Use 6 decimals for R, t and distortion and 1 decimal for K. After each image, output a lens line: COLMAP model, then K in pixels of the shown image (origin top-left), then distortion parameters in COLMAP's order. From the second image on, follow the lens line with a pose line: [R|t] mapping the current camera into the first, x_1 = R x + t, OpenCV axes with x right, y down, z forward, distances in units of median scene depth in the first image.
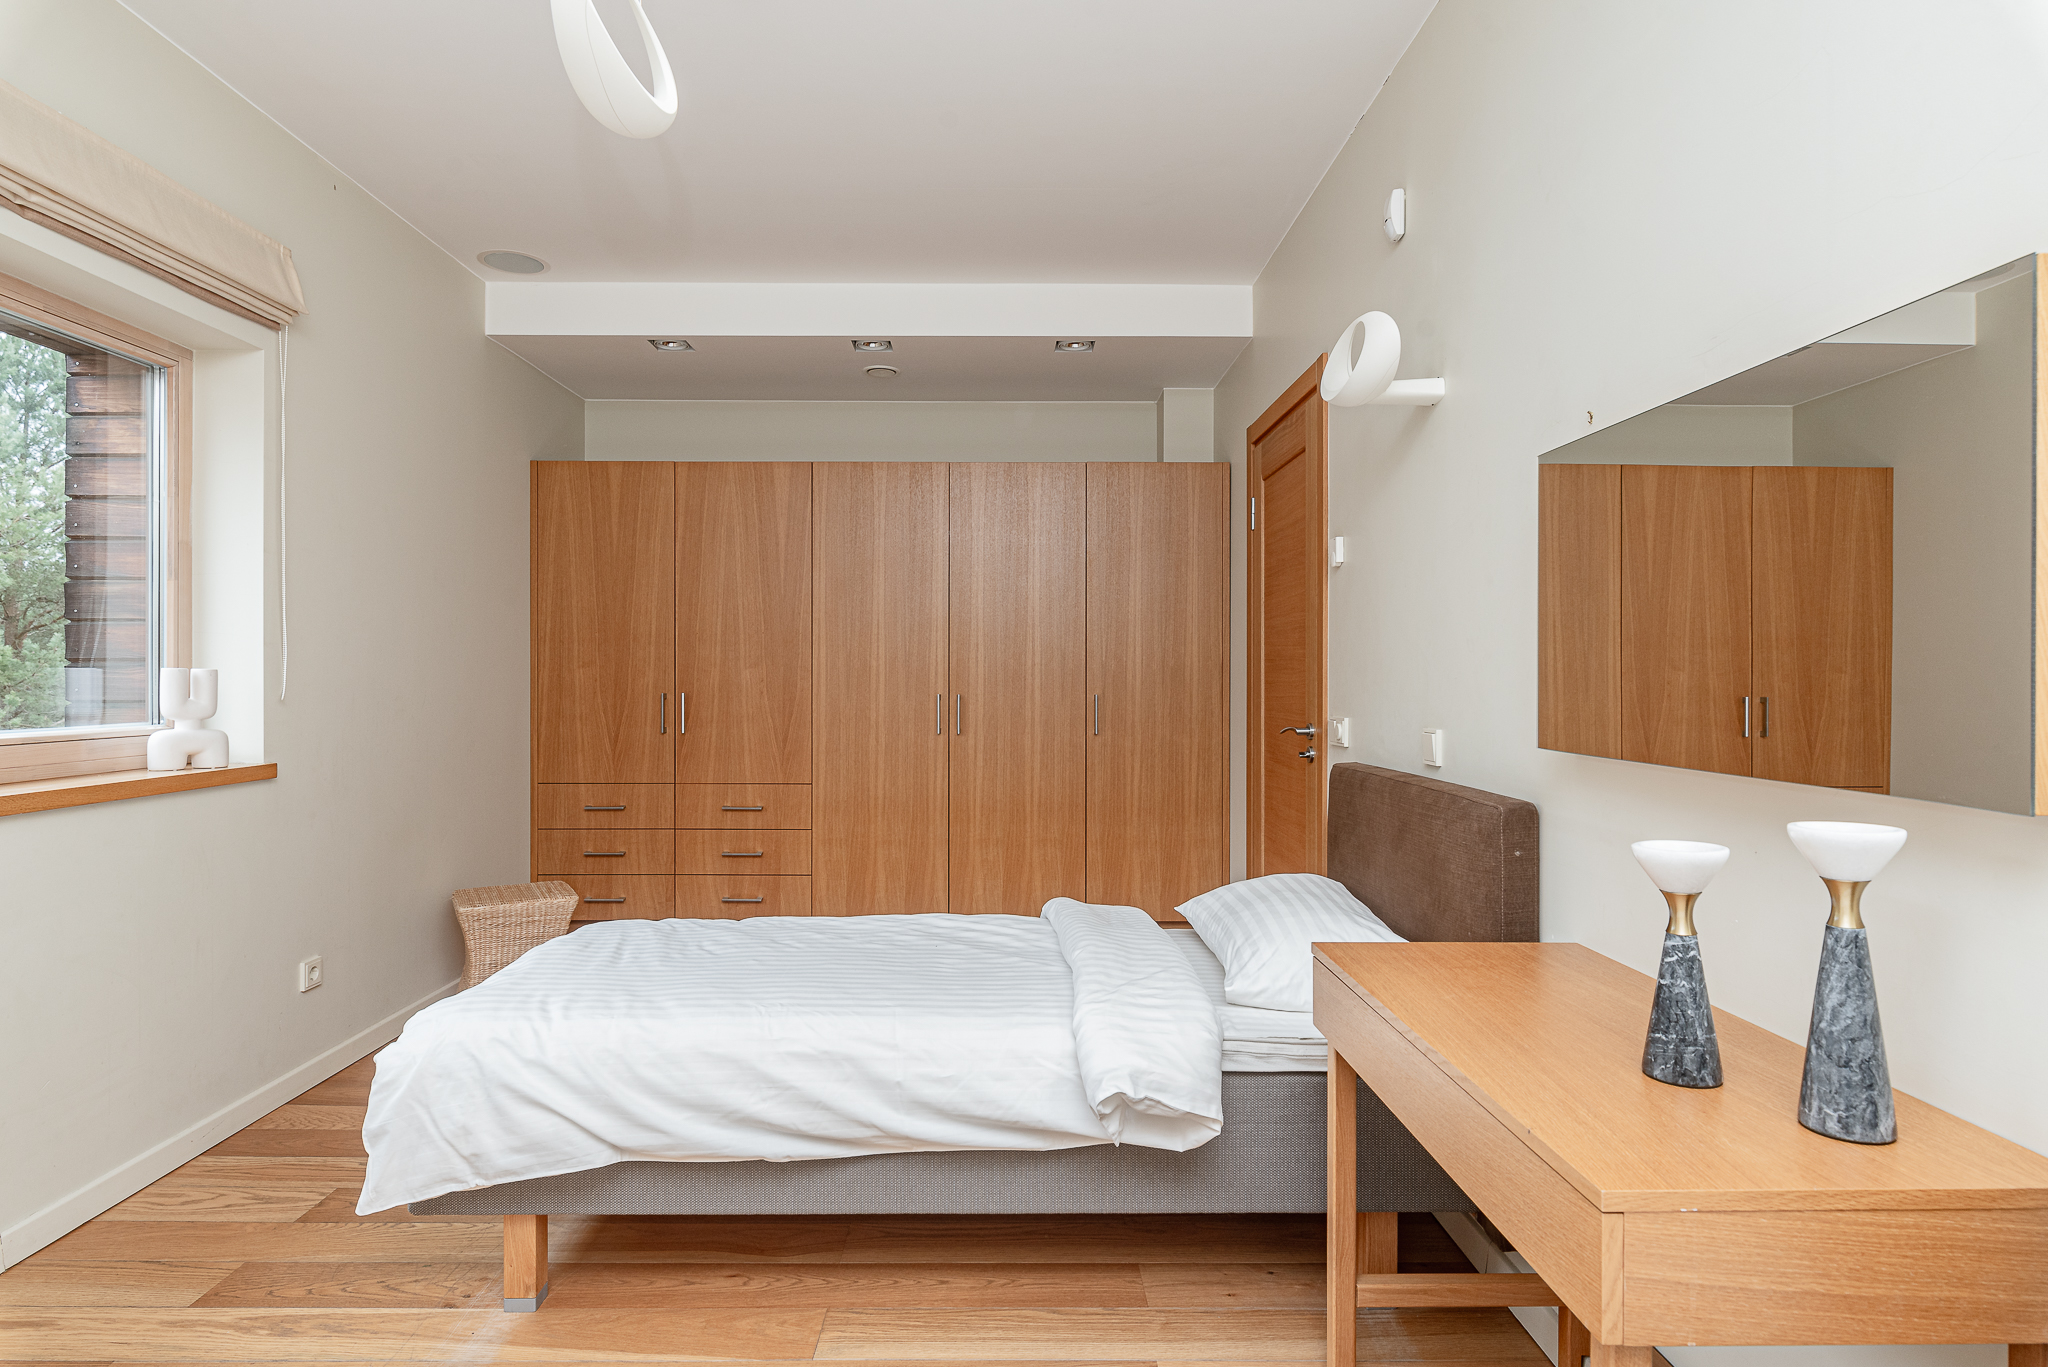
lens RADIAL K [[1111.5, 0, 1016.0], [0, 1111.5, 679.6], [0, 0, 1]] dist [0.000587, 0.000604]
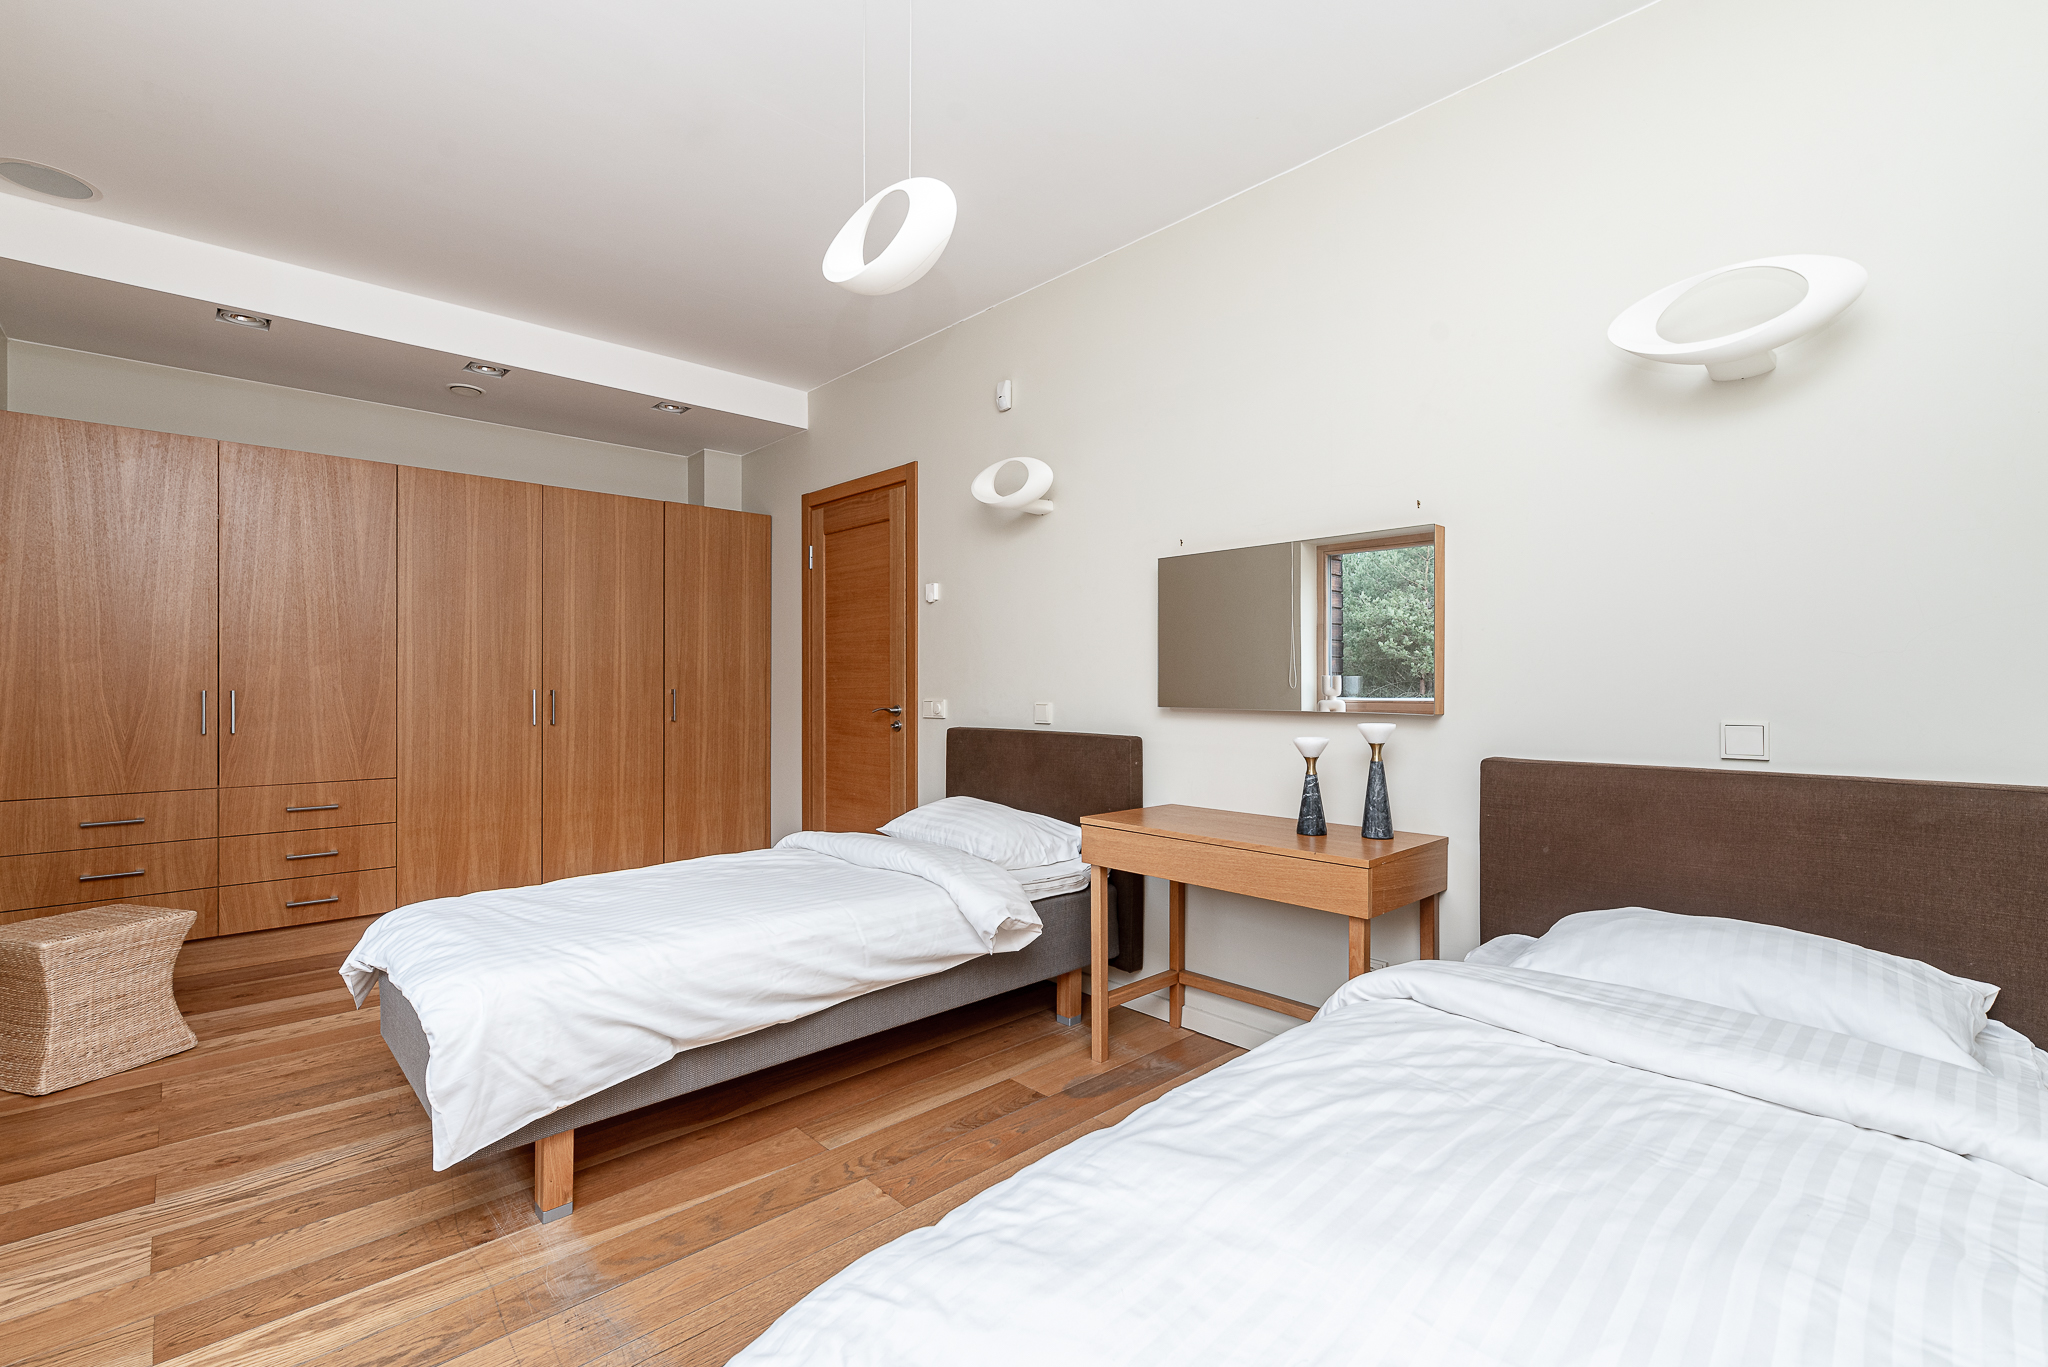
lens RADIAL K [[893.7, 0, 1024.0], [0, 893.7, 683.5], [0, 0, 1]] dist [0.001065, -0.000621]
pose [[0.736033, -0.002768, 0.676940, -0.316976], [0.002872, 0.999995, 0.000966, 0.007494], [-0.676940, 0.001233, 0.736037, -0.001957]]
